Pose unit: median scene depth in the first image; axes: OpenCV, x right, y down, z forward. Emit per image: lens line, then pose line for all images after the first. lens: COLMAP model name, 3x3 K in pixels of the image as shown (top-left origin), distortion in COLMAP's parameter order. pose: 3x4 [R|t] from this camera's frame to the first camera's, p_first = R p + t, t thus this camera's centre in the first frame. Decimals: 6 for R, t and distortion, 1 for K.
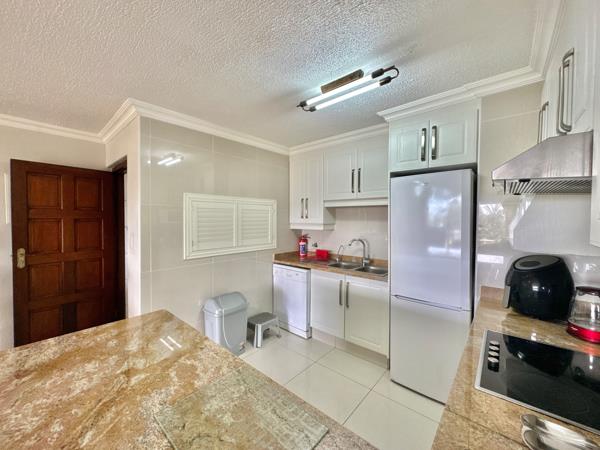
lens RADIAL K [[241.8, 0, 299.4], [0, 241.8, 223.2], [0, 0, 1]] dist [-0.000858, -0.000394]
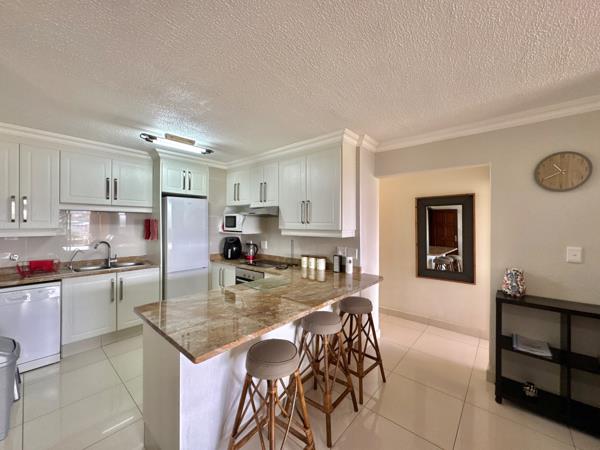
lens RADIAL K [[241.8, 0, 299.4], [0, 241.8, 223.2], [0, 0, 1]] dist [-0.000858, -0.000394]
pose [[-0.000233, 0.003322, 0.999994, -0.949936], [0.018313, 0.999827, -0.003317, 0.002389], [-0.999832, 0.018312, -0.000293, 0.148040]]
